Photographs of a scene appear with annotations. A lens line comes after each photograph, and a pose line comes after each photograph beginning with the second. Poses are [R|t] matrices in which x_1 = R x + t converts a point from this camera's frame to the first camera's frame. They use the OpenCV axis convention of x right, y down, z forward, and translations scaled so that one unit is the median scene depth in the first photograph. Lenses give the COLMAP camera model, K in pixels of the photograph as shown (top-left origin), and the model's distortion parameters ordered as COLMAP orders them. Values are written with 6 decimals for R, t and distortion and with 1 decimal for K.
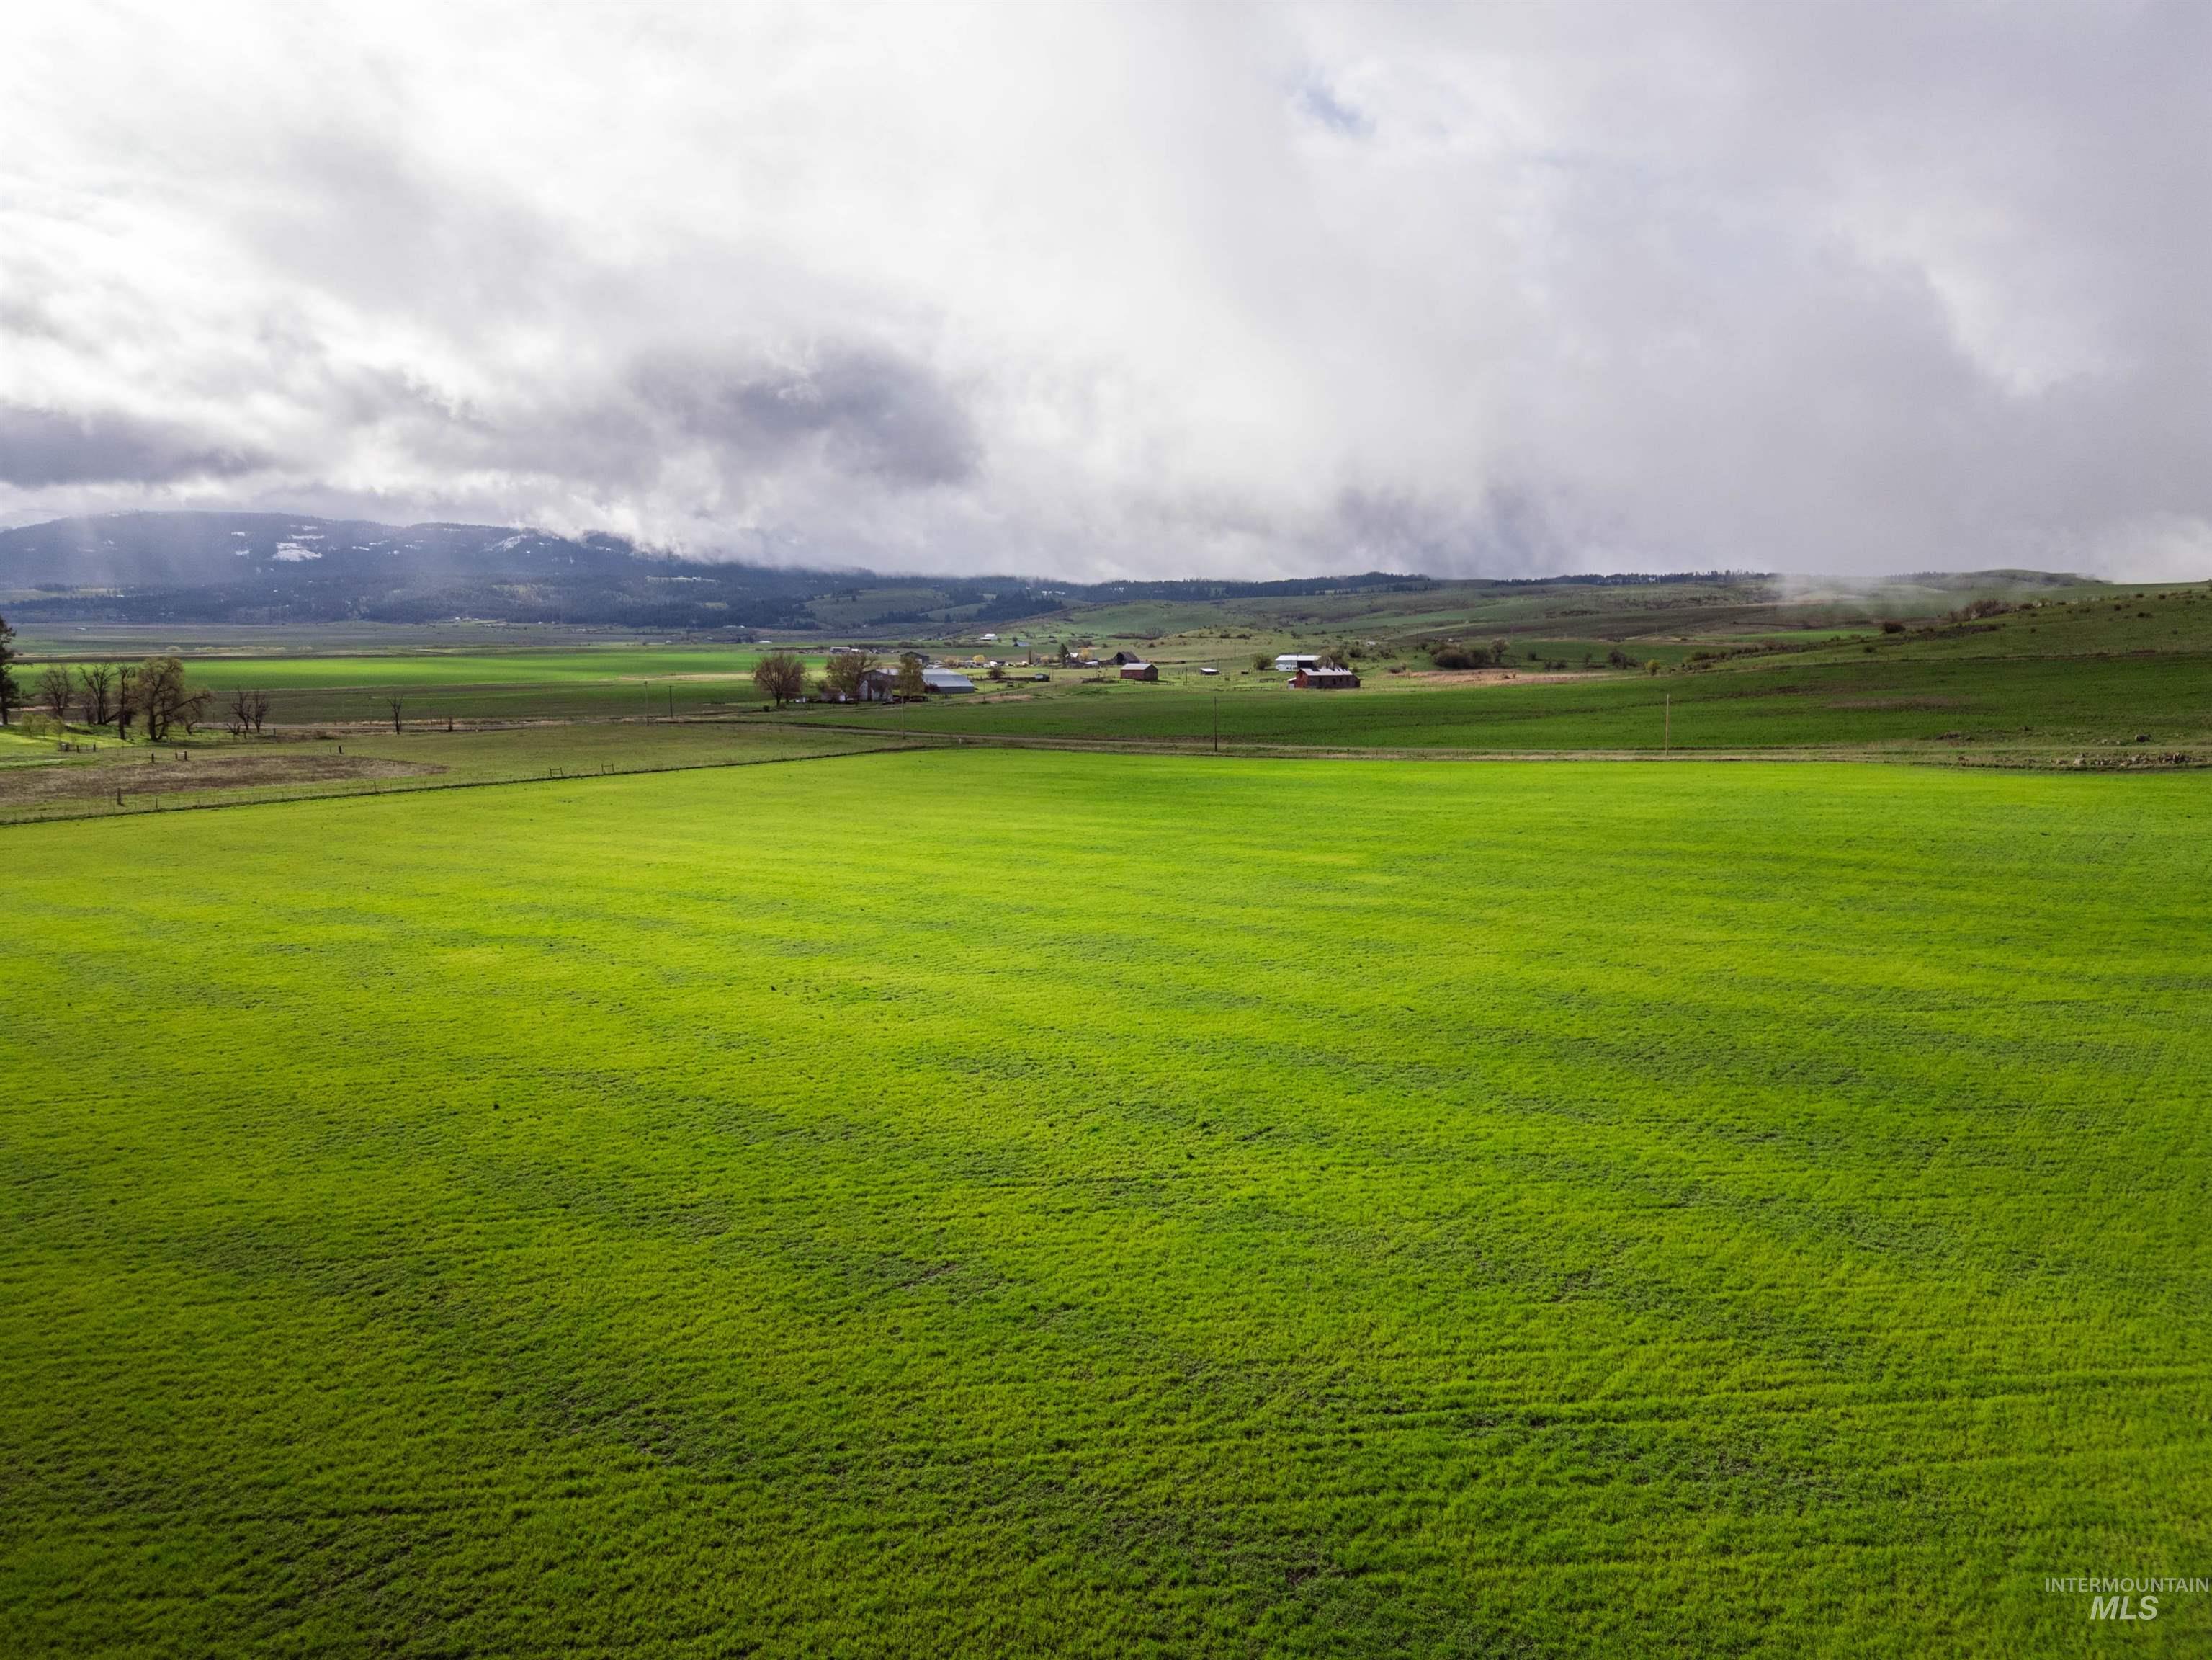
lens RADIAL K [[1531.6, 0, 1106.2], [0, 1531.6, 822.5], [0, 0, 1]] dist [0.083826, -0.081869]
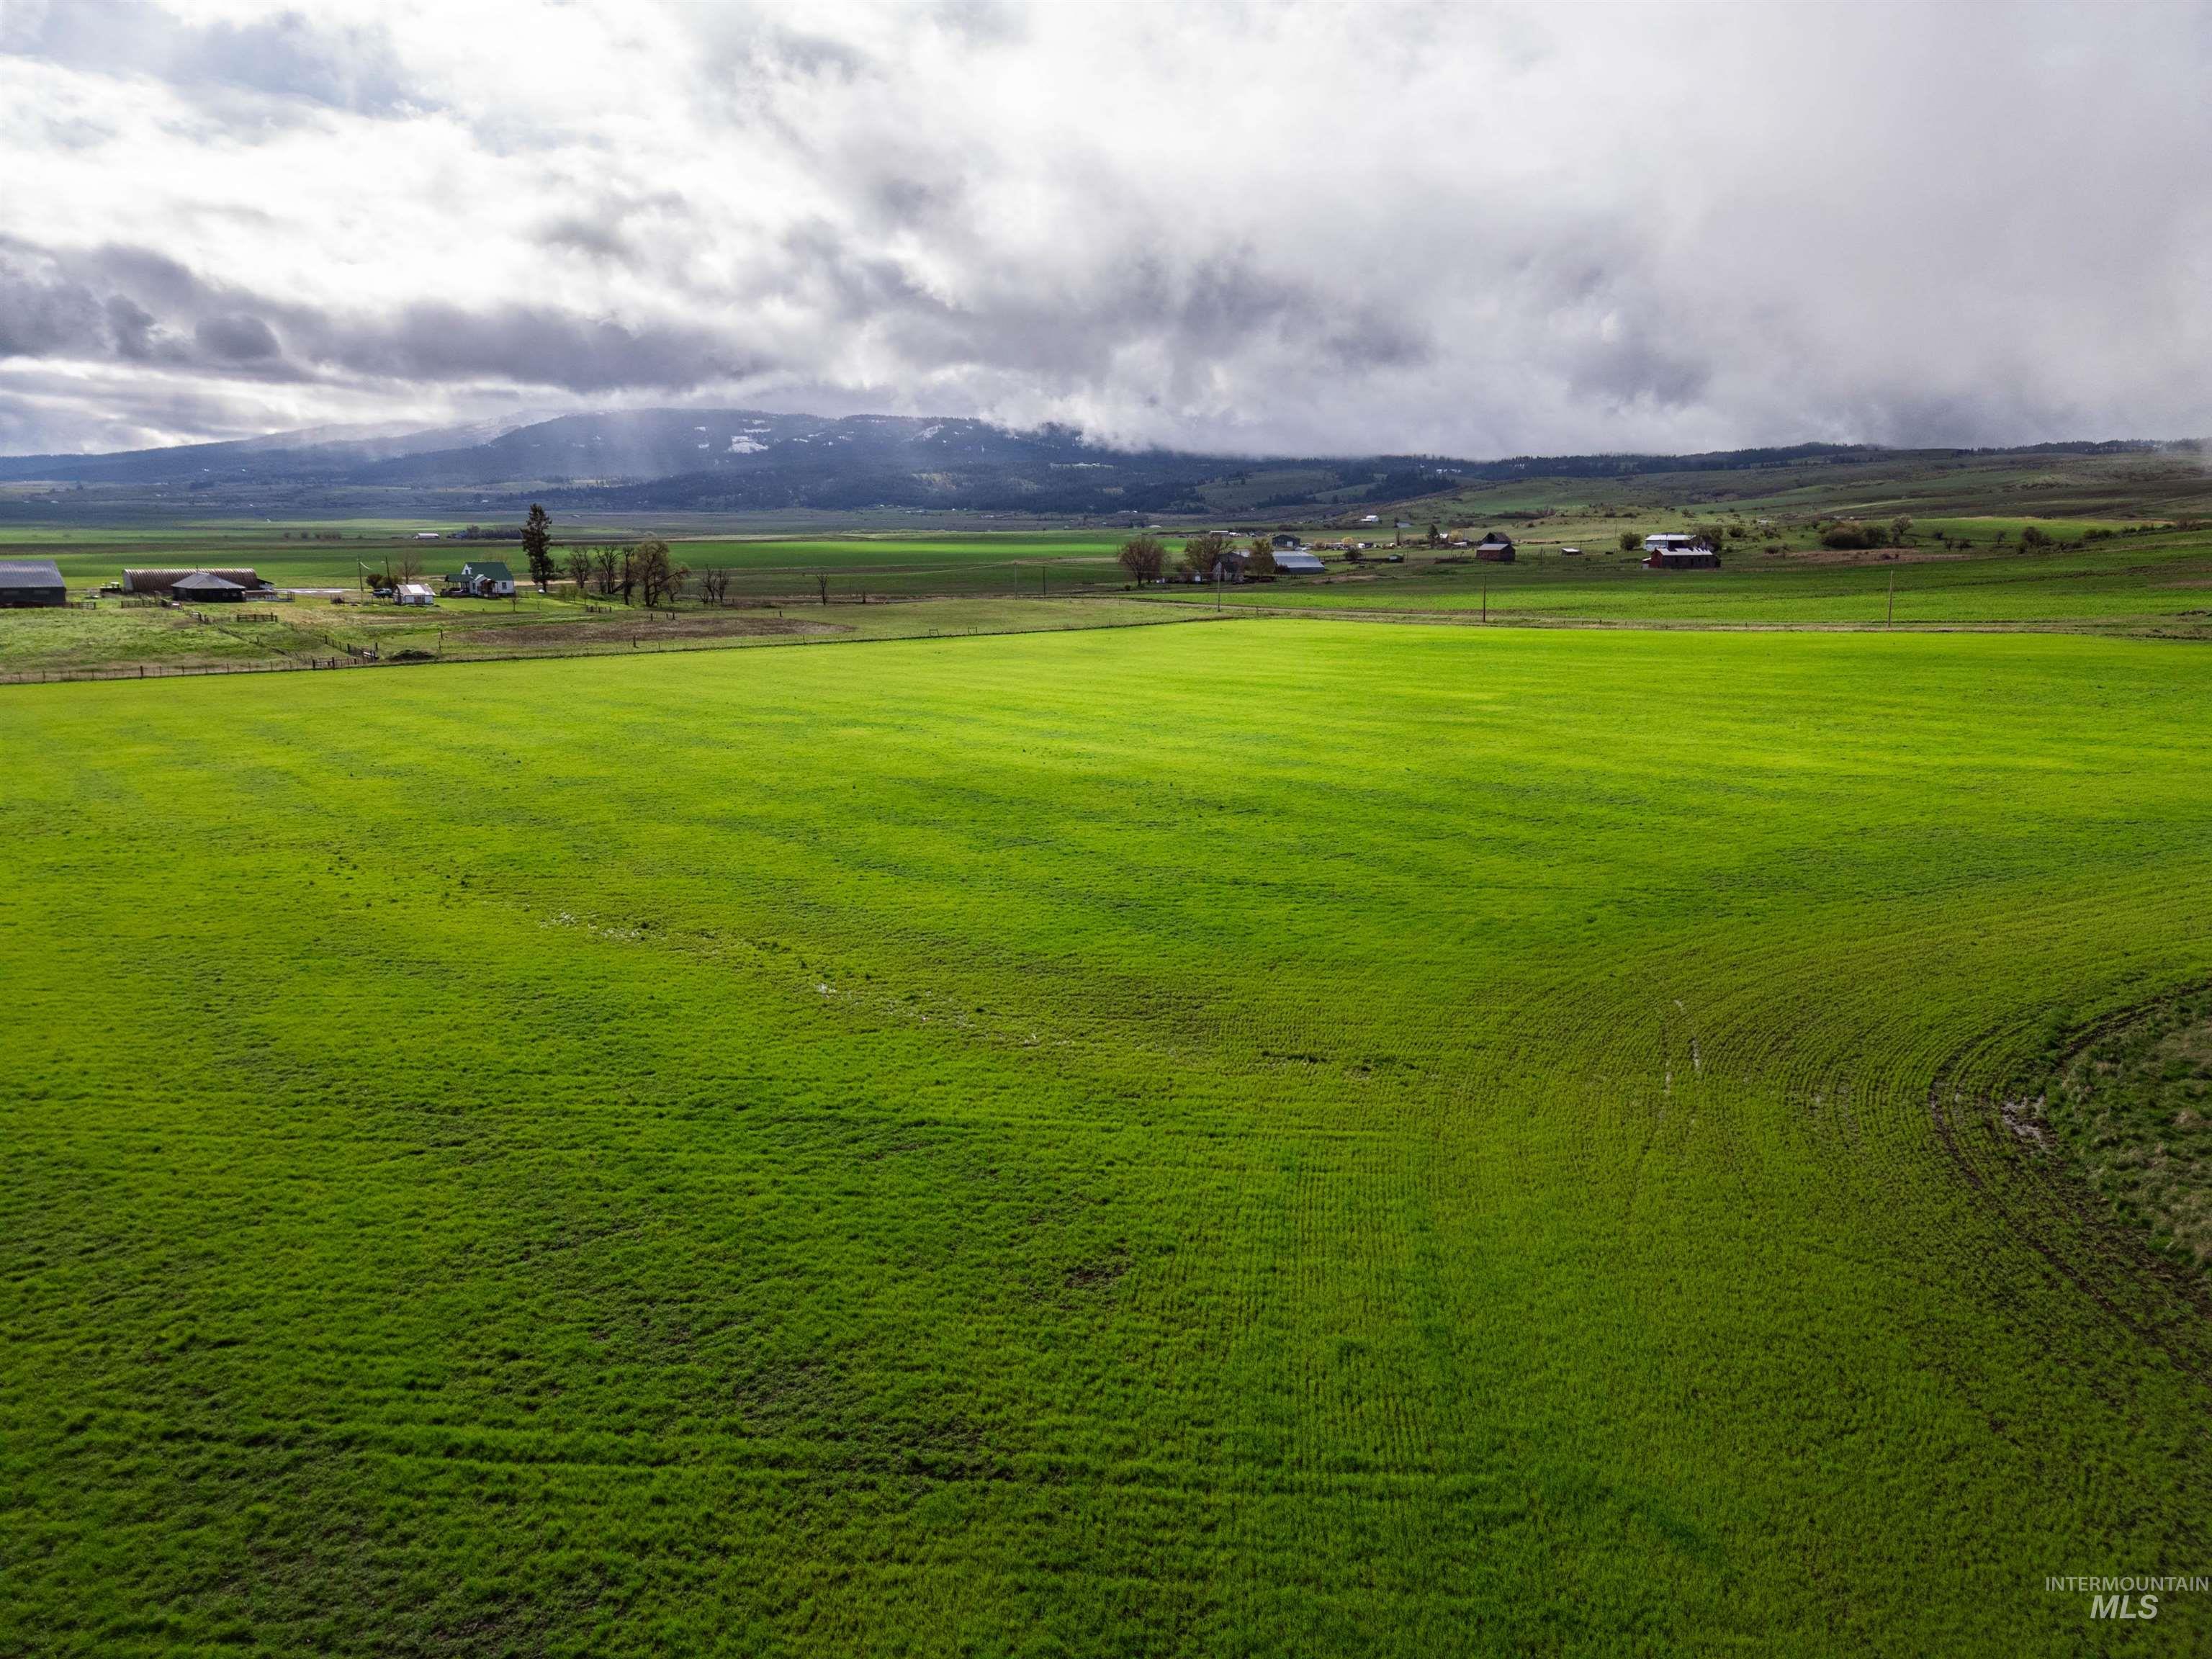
lens RADIAL K [[1524.8, 0, 1095.5], [0, 1524.8, 821.0], [0, 0, 1]] dist [0.084520, -0.083072]
pose [[0.967082, 0.045601, -0.250344, 0.477809], [-0.026911, 0.996623, 0.077581, 0.107997], [0.253036, -0.068290, 0.965044, -0.952029]]
